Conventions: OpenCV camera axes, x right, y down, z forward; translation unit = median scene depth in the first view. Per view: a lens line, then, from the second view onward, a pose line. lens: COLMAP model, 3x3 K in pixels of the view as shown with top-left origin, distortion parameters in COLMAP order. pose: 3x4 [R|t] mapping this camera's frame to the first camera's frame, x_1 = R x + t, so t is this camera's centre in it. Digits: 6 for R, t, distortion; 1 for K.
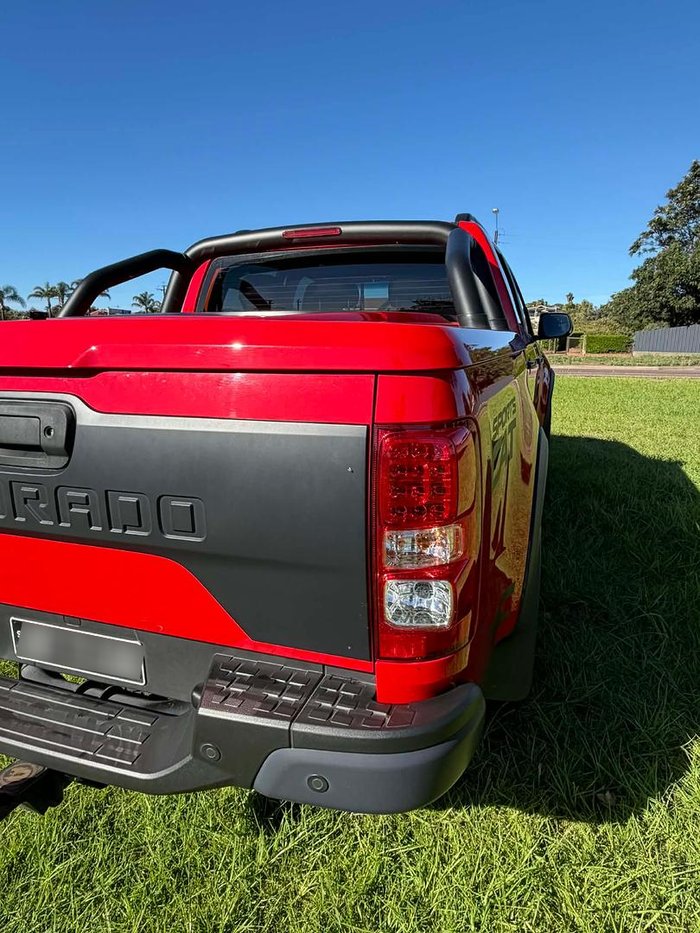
lens RADIAL K [[603.4, 0, 372.2], [0, 603.4, 471.2], [0, 0, 1]] dist [-0.004645, -0.002359]
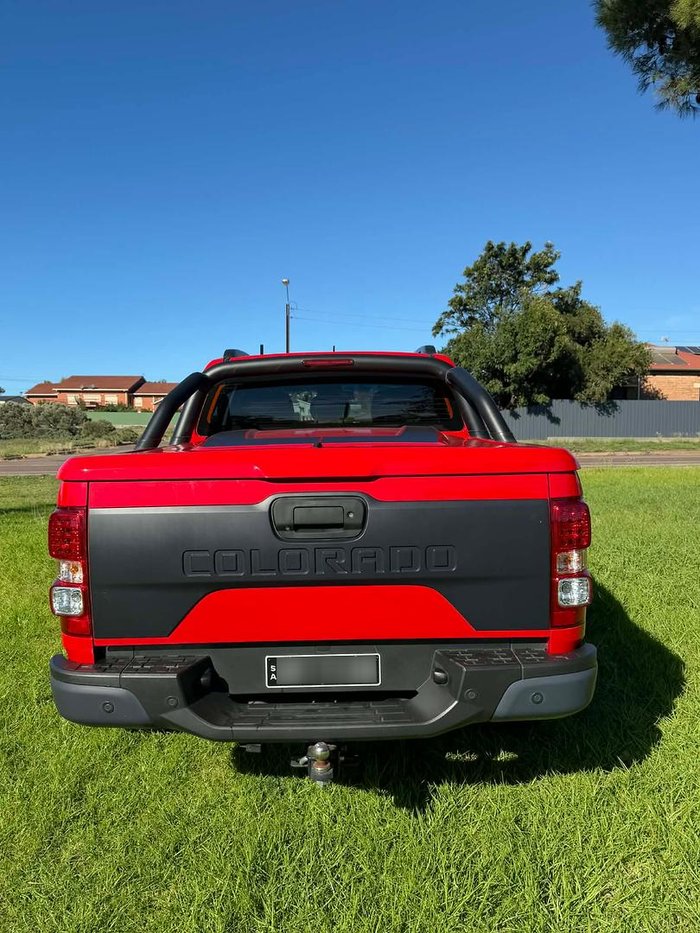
lens RADIAL K [[839.9, 0, 369.7], [0, 839.9, 479.2], [0, 0, 1]] dist [0.059038, -0.014254]
pose [[0.935860, -0.034475, 0.350681, -0.640127], [0.086603, 0.987181, -0.134068, 0.074694], [-0.341563, 0.155839, 0.926849, -0.576475]]
